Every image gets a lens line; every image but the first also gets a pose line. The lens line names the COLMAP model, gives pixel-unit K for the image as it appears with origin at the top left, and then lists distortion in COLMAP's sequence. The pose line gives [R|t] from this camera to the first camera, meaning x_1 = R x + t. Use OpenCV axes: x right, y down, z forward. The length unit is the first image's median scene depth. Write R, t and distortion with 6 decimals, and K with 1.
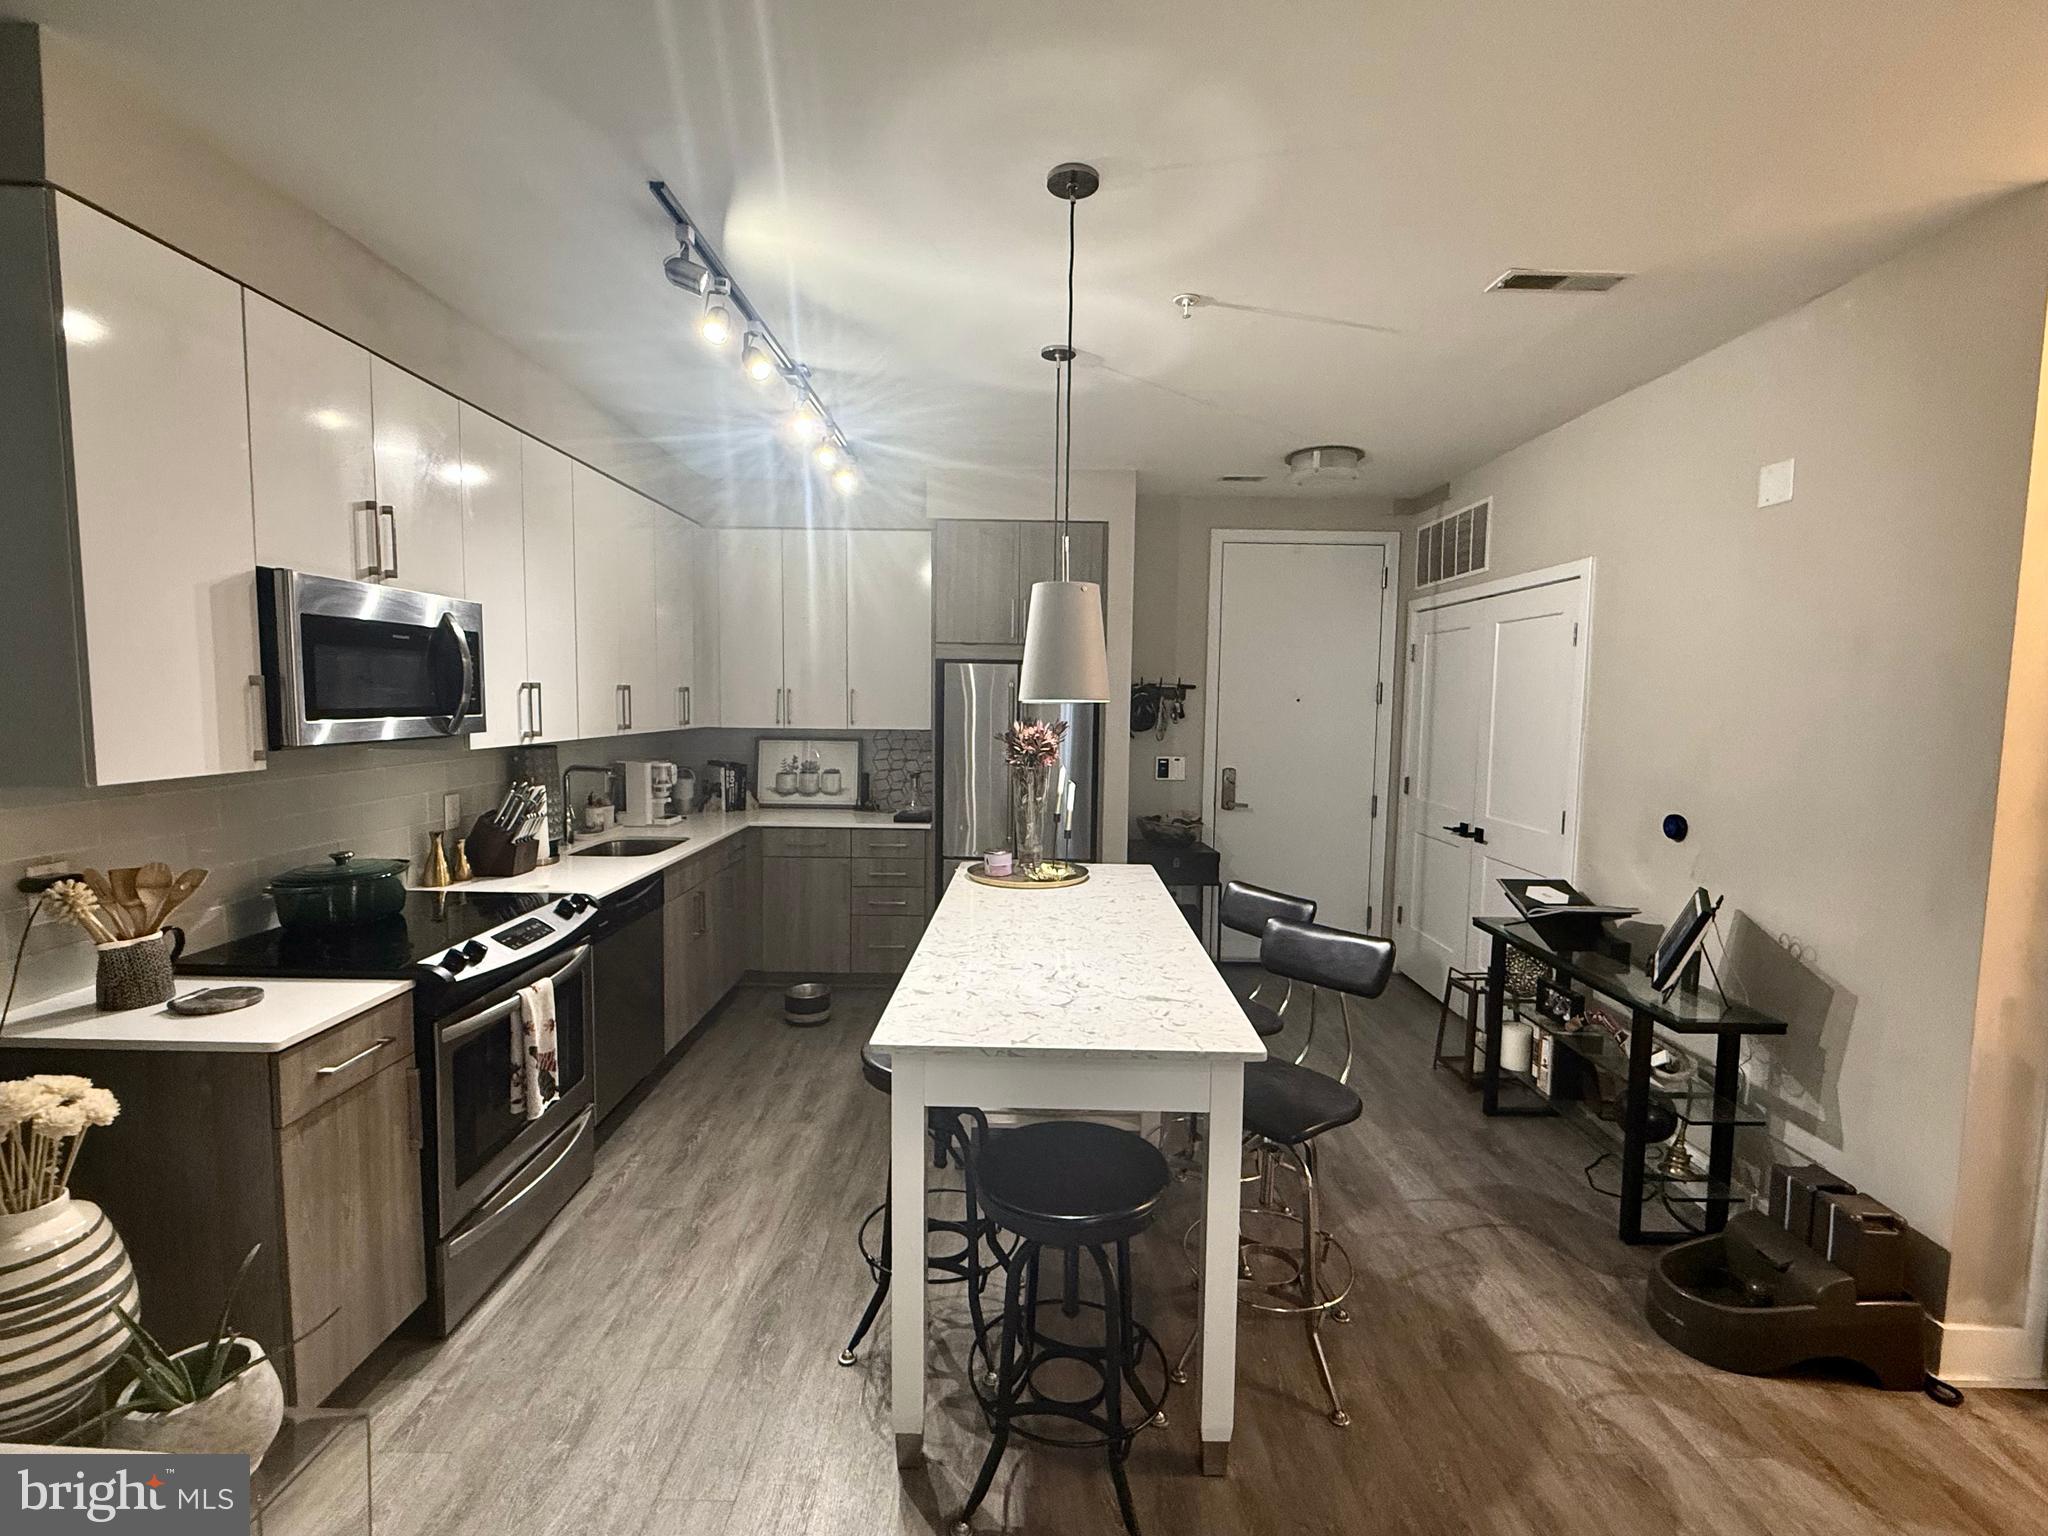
lens RADIAL K [[913.2, 0, 1024.0], [0, 913.2, 768.0], [0, 0, 1]] dist [0.001295, 0.000033]
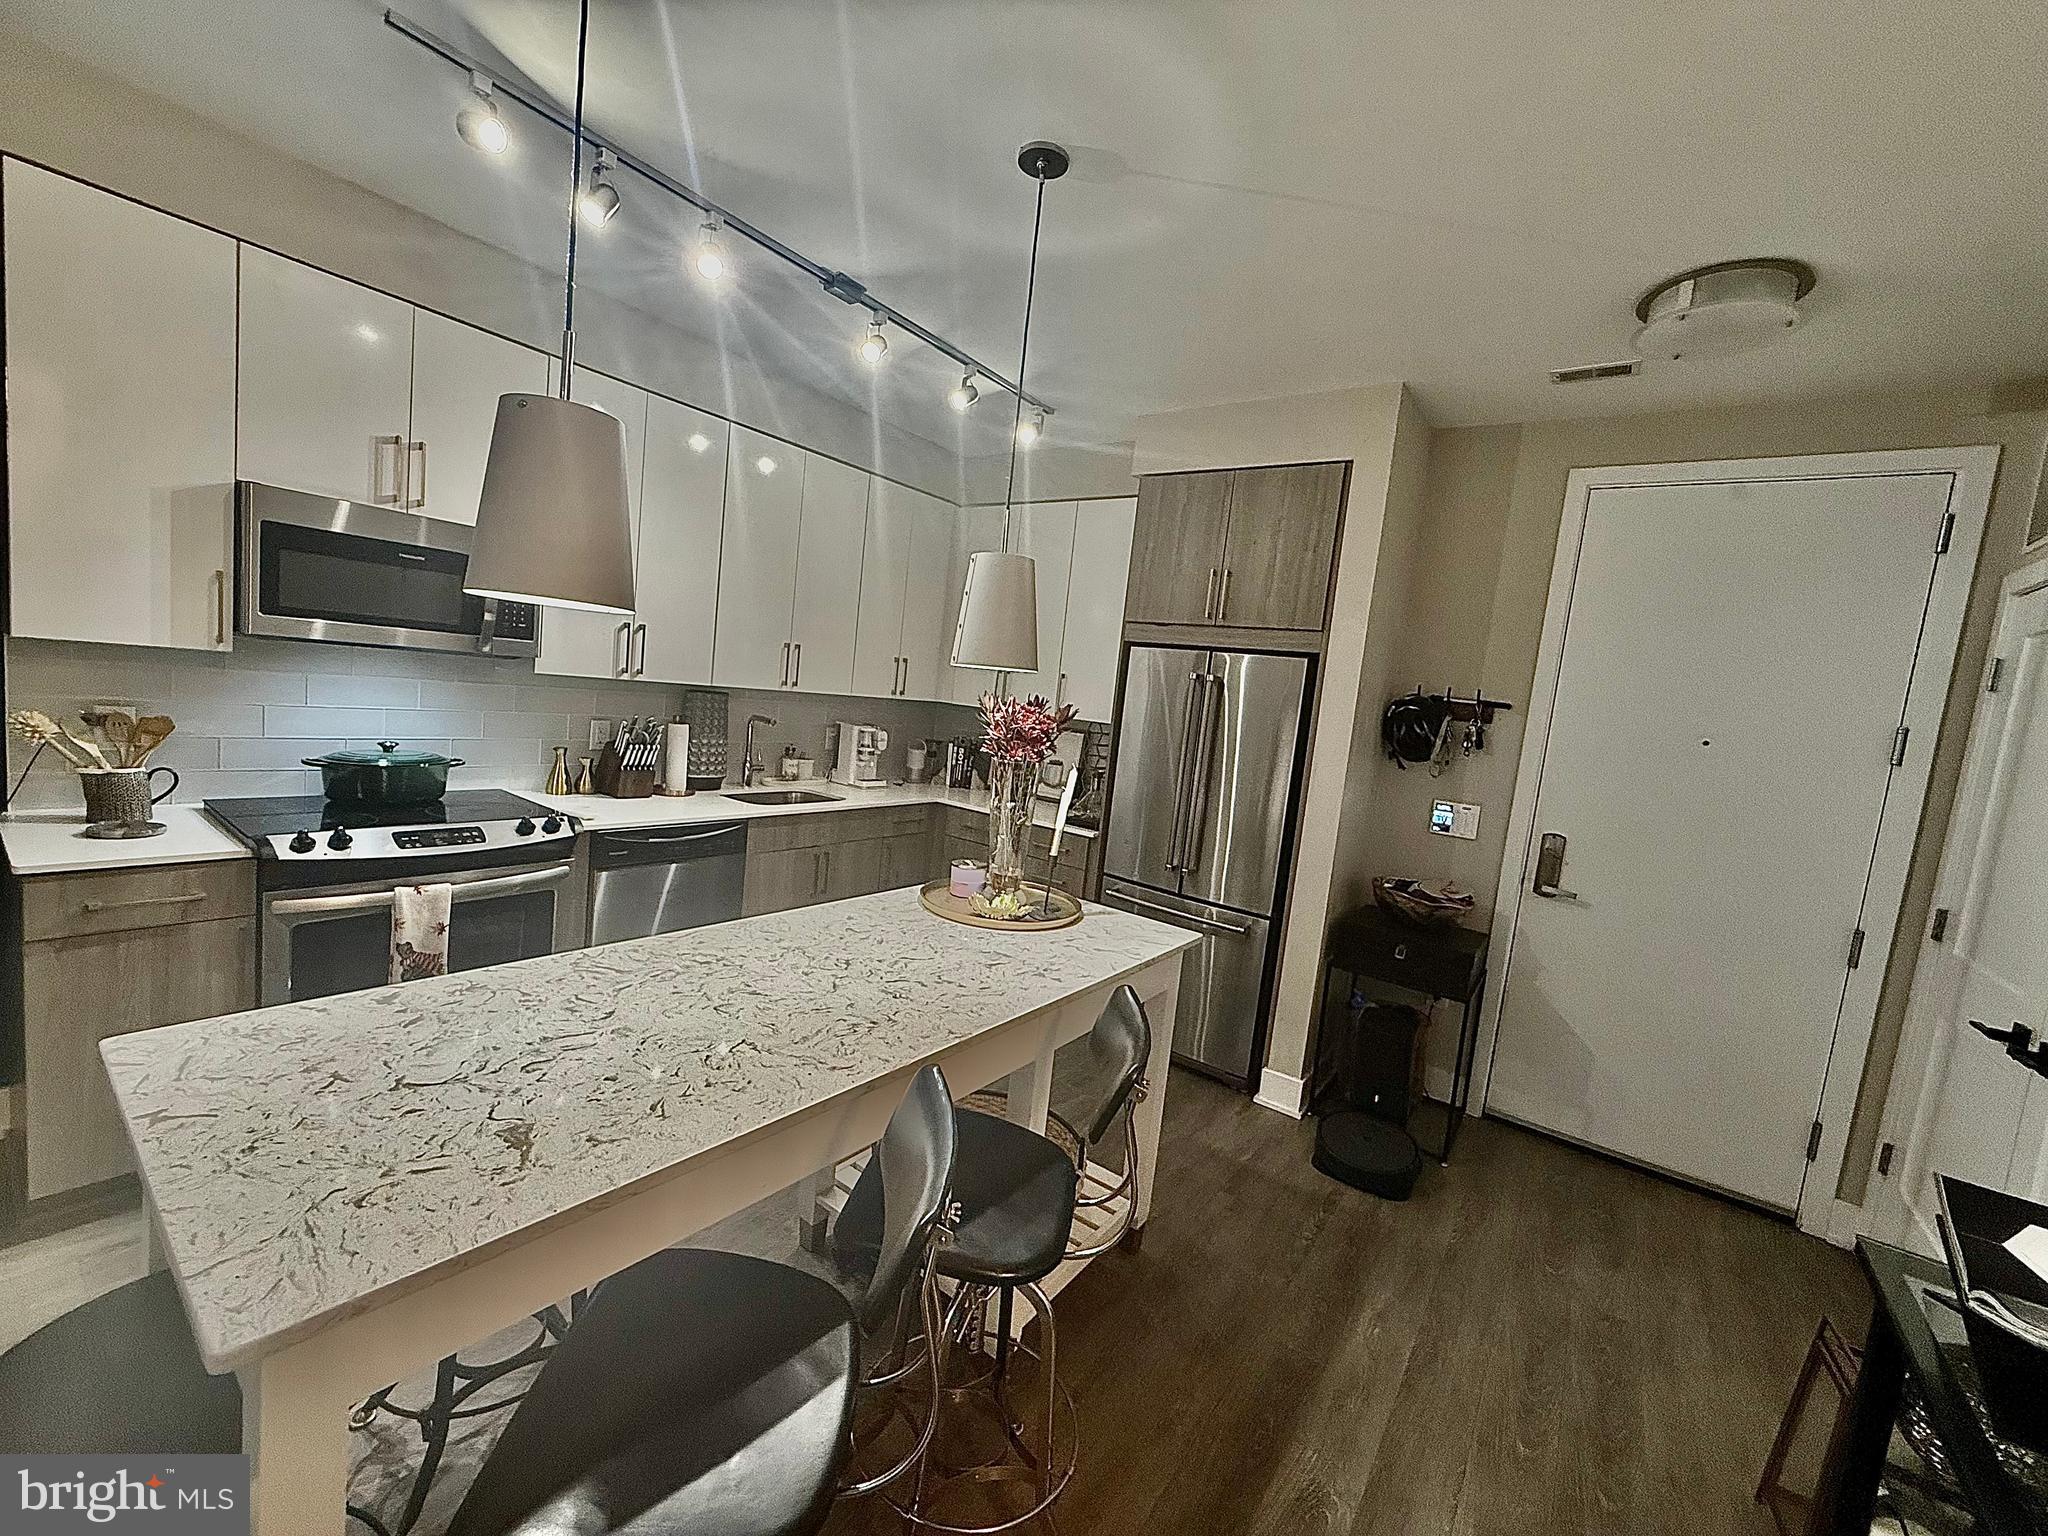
lens RADIAL K [[816.7, 0, 1024.0], [0, 816.7, 768.0], [0, 0, 1]] dist [0.001416, -0.000246]
pose [[0.800592, 0.130772, -0.584766, 0.327303], [-0.140844, 0.989622, 0.028483, -0.012842], [0.582422, 0.059557, 0.810702, 0.382382]]
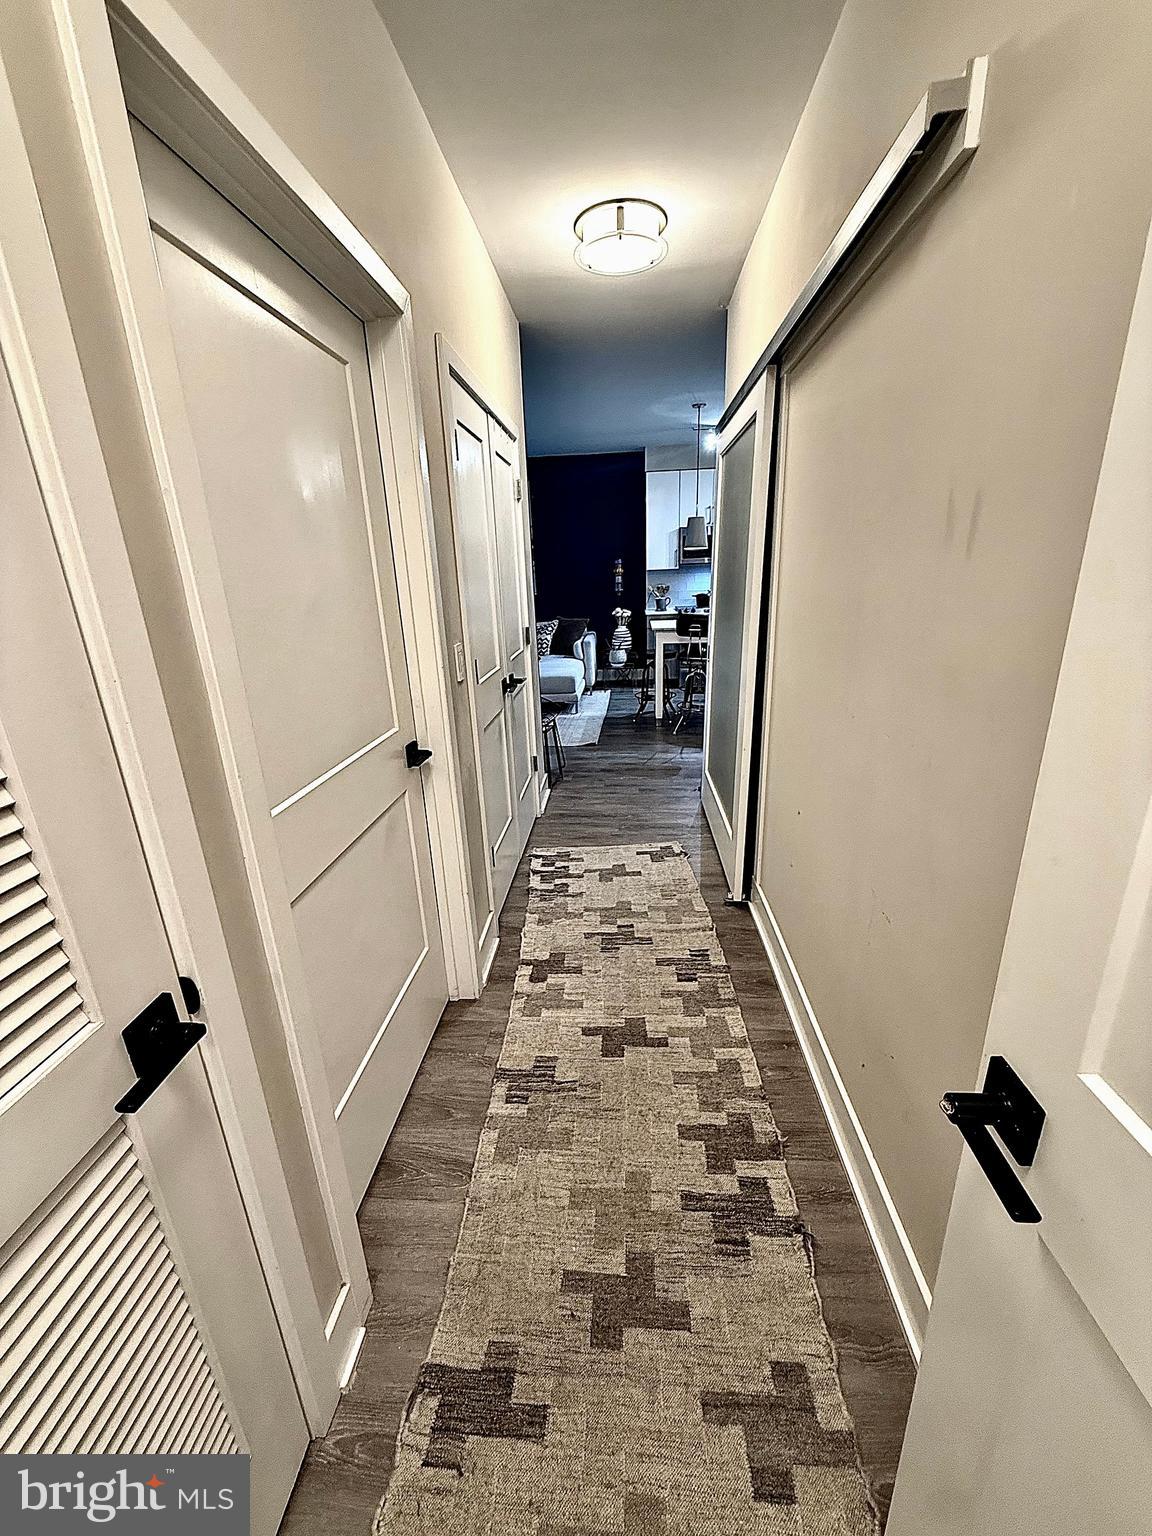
lens RADIAL K [[612.5, 0, 576.0], [0, 612.5, 768.0], [0, 0, 1]] dist [0.001416, -0.000246]
pose [[-0.080511, 0.298407, -0.951037, 1.498710], [-0.044354, 0.952117, 0.302501, 0.027162], [0.995766, 0.066537, -0.063420, 0.366938]]
